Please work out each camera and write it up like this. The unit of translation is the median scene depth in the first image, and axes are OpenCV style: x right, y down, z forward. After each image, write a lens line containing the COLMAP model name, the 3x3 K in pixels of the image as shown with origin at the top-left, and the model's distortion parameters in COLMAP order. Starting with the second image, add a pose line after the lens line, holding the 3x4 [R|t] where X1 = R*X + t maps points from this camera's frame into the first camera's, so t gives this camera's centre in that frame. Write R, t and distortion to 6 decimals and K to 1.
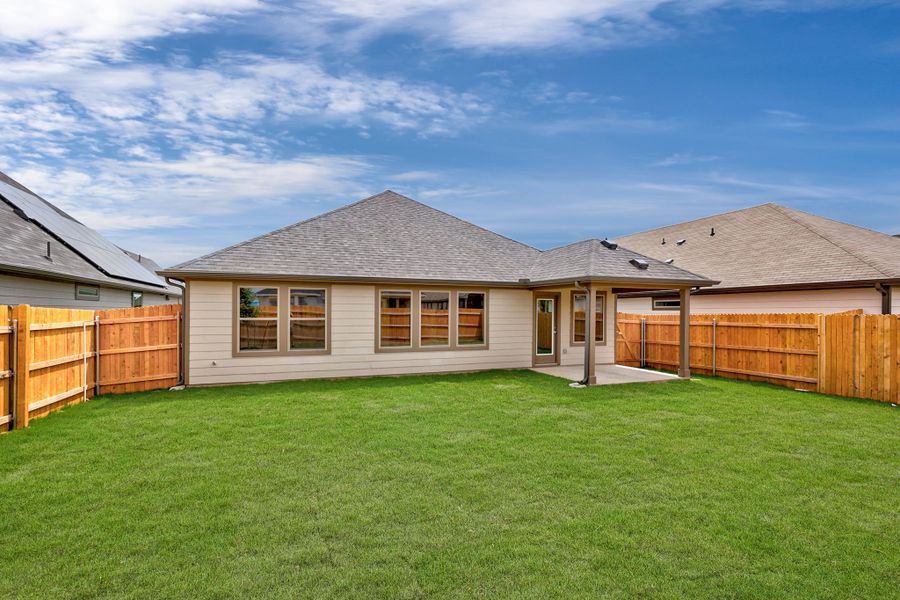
lens RADIAL K [[381.0, 0, 449.4], [0, 381.0, 313.6], [0, 0, 1]] dist [-0.001042, 0.000028]
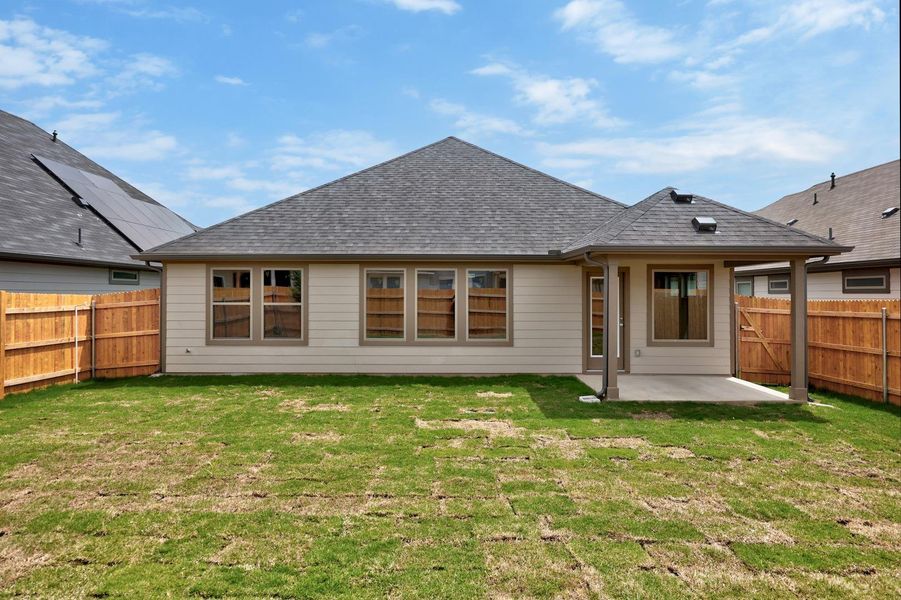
lens RADIAL K [[543.5, 0, 468.4], [0, 543.5, 296.3], [0, 0, 1]] dist [0.001633, 0.000127]
pose [[0.943067, 0.000050, -0.332603, 0.462915], [-0.000369, 1.000000, -0.000897, -0.003573], [0.332603, 0.000969, 0.943067, -0.035176]]
